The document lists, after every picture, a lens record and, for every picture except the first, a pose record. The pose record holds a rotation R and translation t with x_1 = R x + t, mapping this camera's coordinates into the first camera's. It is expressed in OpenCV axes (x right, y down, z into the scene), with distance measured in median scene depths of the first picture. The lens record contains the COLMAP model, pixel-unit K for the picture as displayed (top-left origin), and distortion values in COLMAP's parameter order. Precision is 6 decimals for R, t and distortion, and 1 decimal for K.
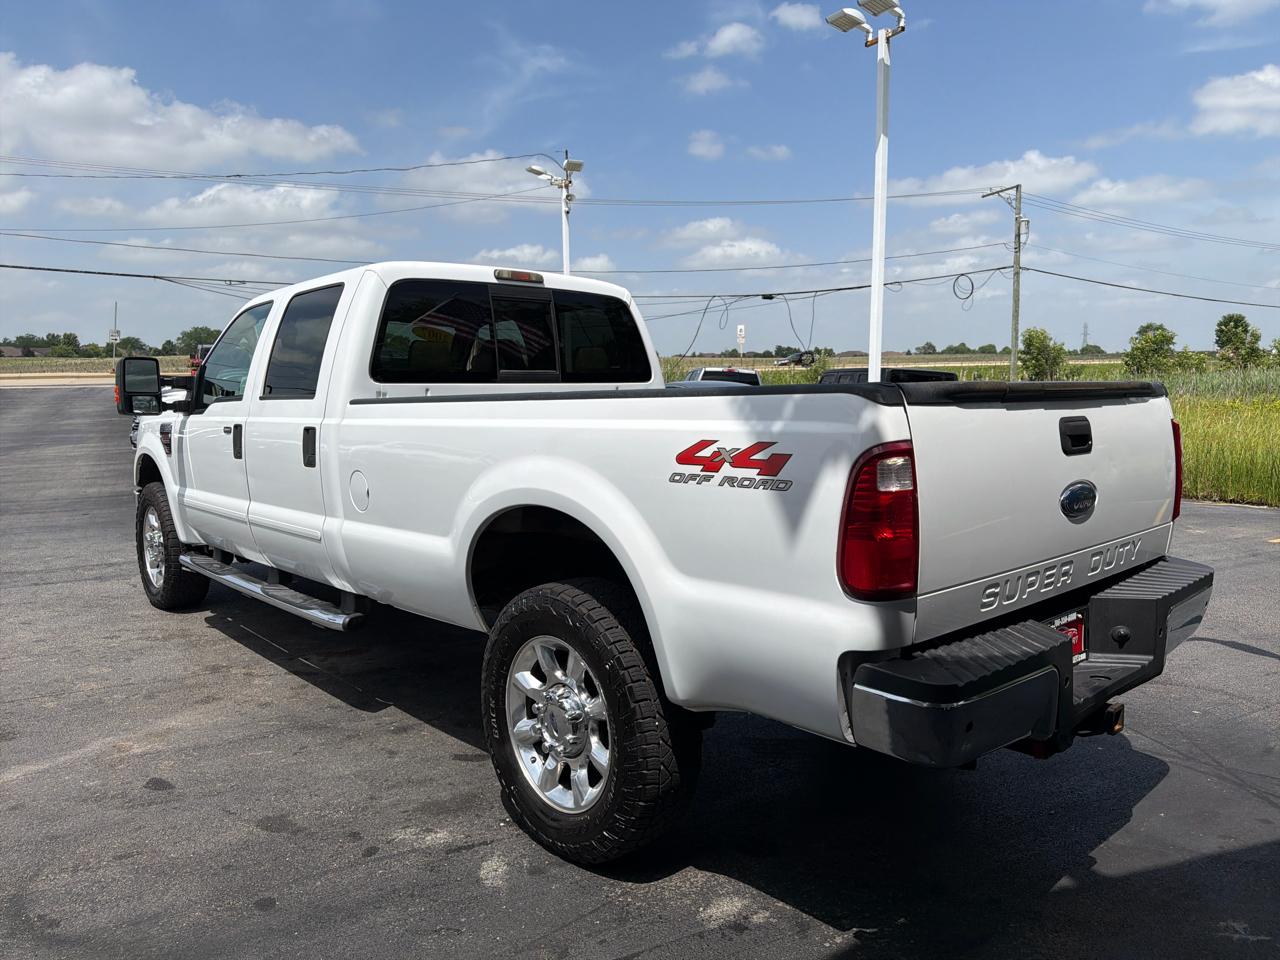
lens RADIAL K [[909.7, 0, 644.3], [0, 909.7, 476.0], [0, 0, 1]] dist [0.033448, -0.043507]
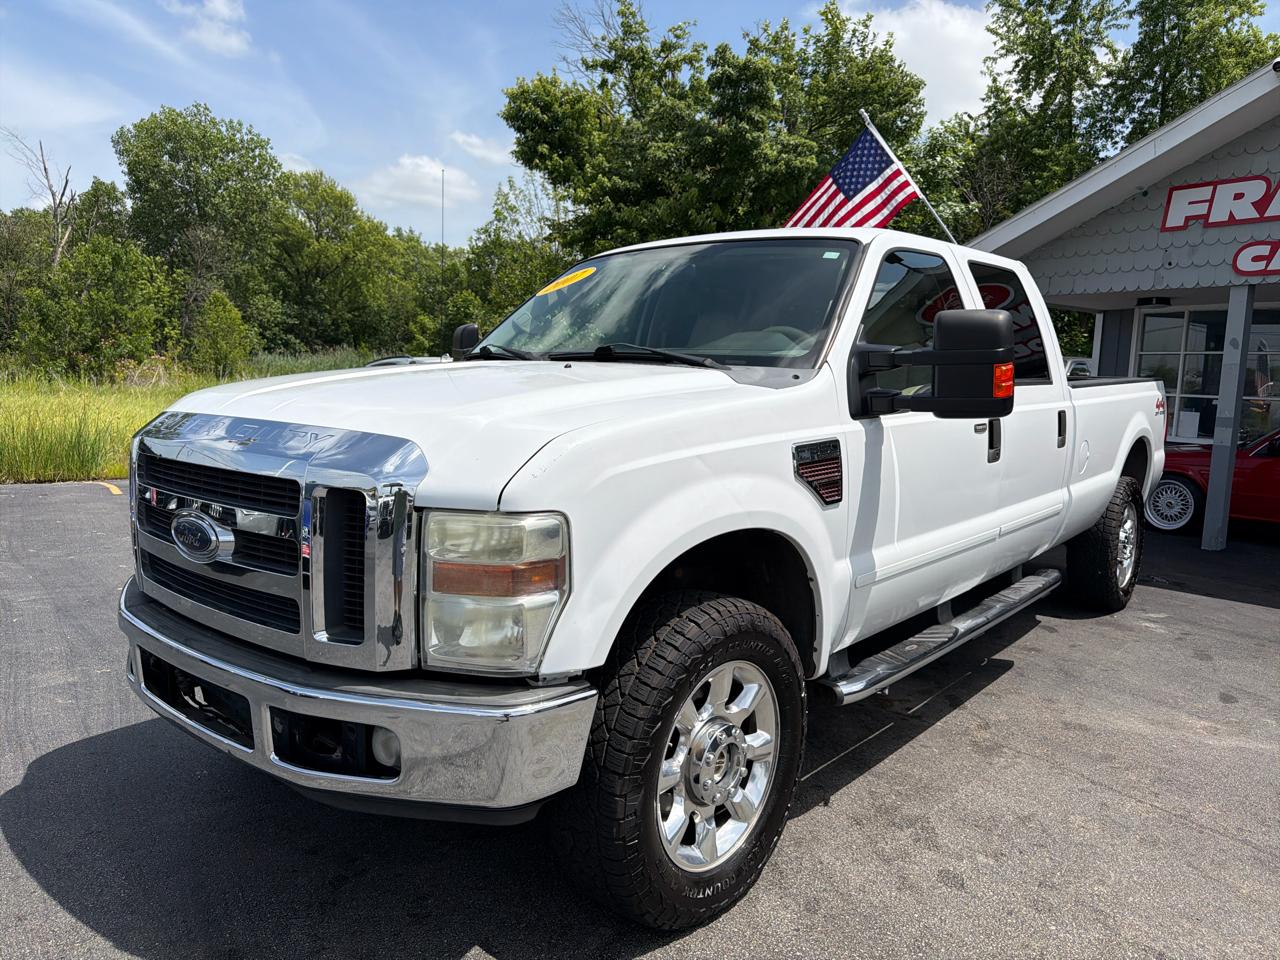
lens RADIAL K [[909.7, 0, 651.6], [0, 909.7, 488.9], [0, 0, 1]] dist [0.033448, -0.043507]
pose [[-0.140542, -0.120451, 0.982721, -1.359413], [0.077148, 0.988222, 0.132159, -0.141090], [-0.987064, 0.094389, -0.129594, 1.612810]]
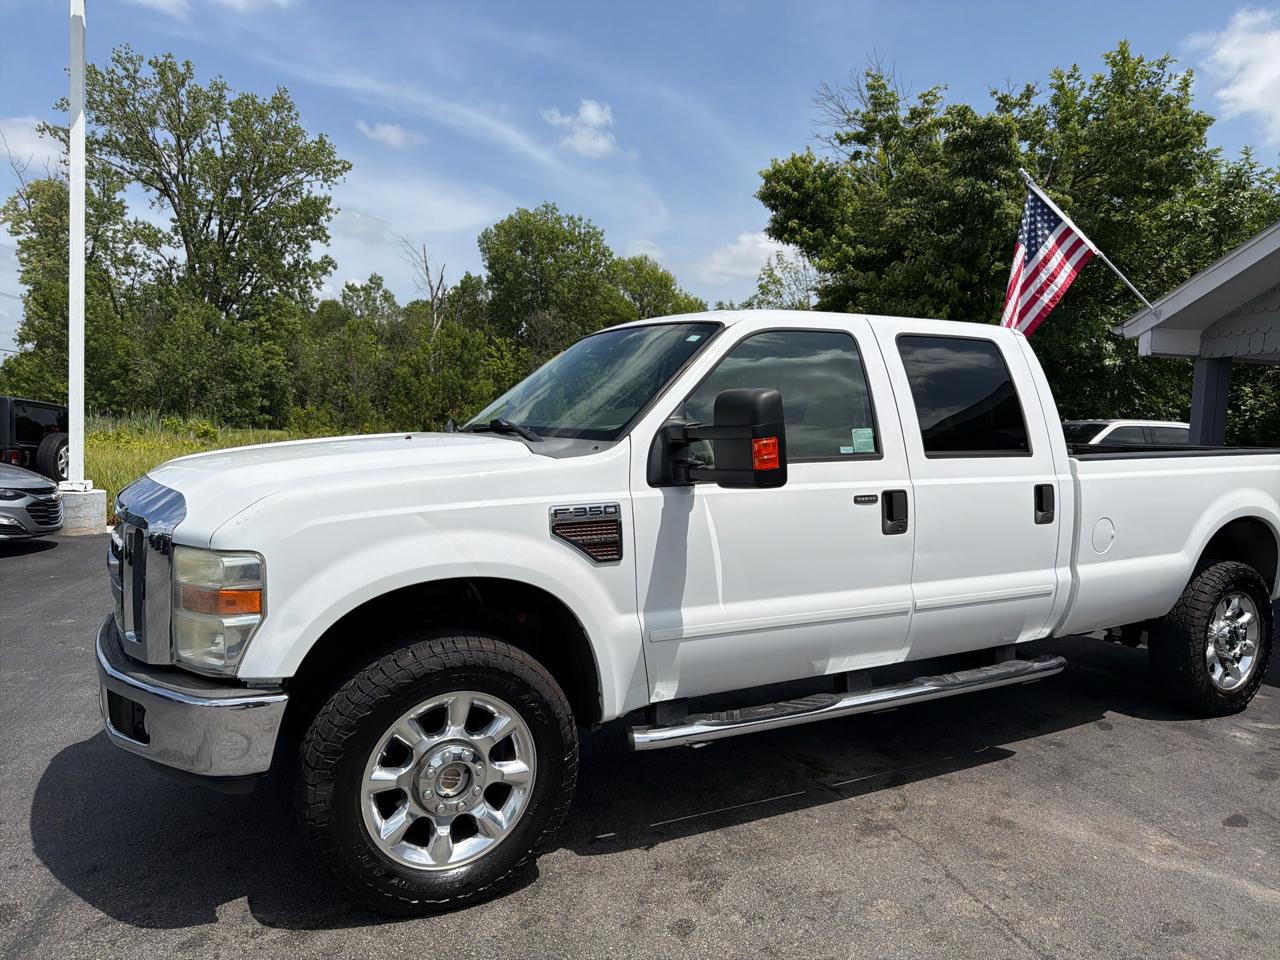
lens RADIAL K [[909.7, 0, 651.8], [0, 909.7, 493.3], [0, 0, 1]] dist [0.033448, -0.043507]
pose [[0.207145, -0.055305, 0.976746, -1.435214], [0.072183, 0.996544, 0.041117, -0.115891], [-0.975644, 0.061987, 0.210421, 1.201517]]
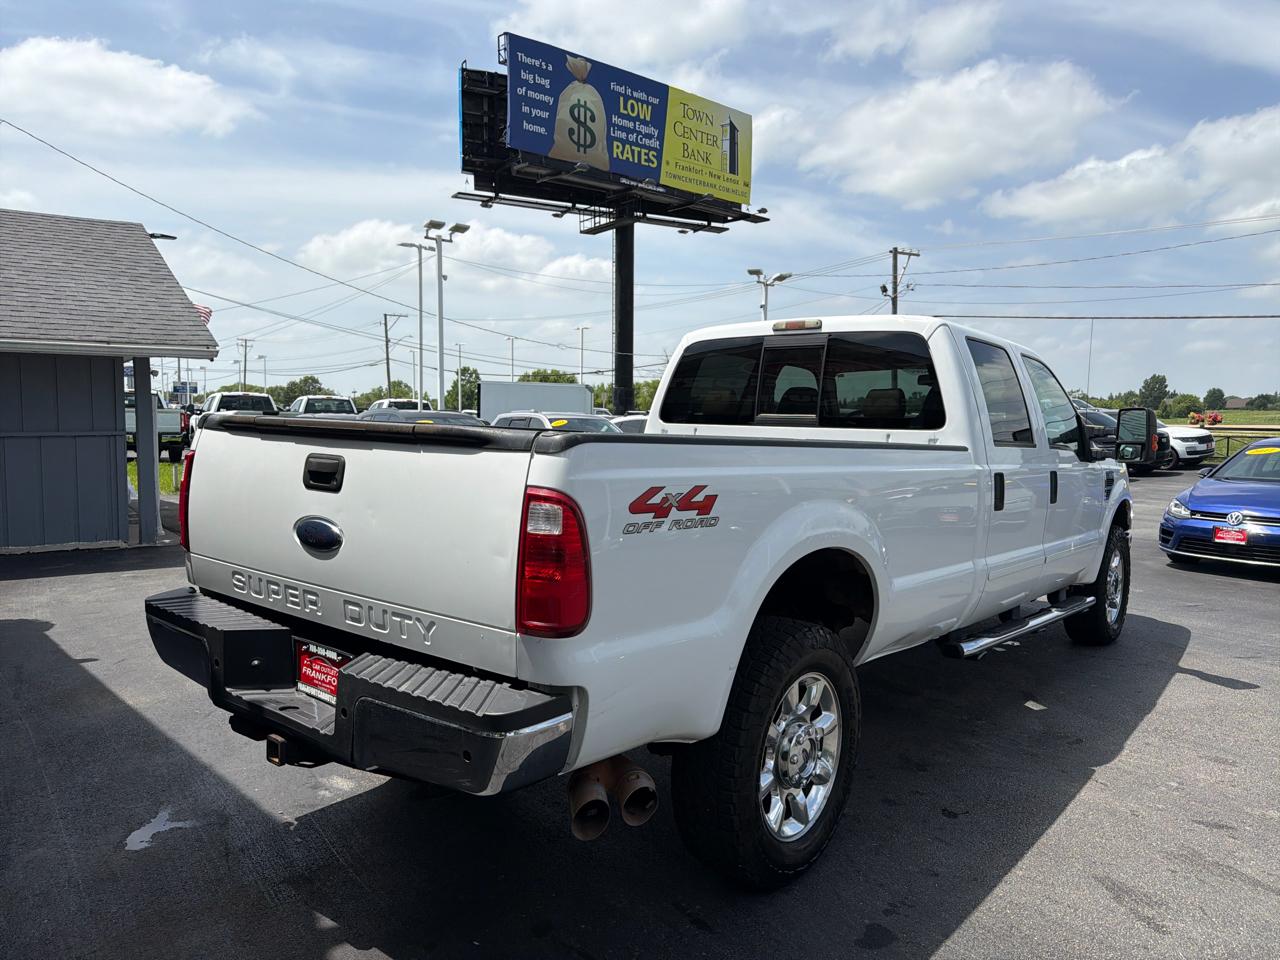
lens RADIAL K [[909.7, 0, 655.8], [0, 909.7, 483.5], [0, 0, 1]] dist [0.033448, -0.043507]
pose [[0.149246, 0.078836, -0.985652, 0.969951], [-0.125395, 0.990278, 0.060219, -0.088849], [0.980817, 0.114609, 0.157680, 0.759231]]
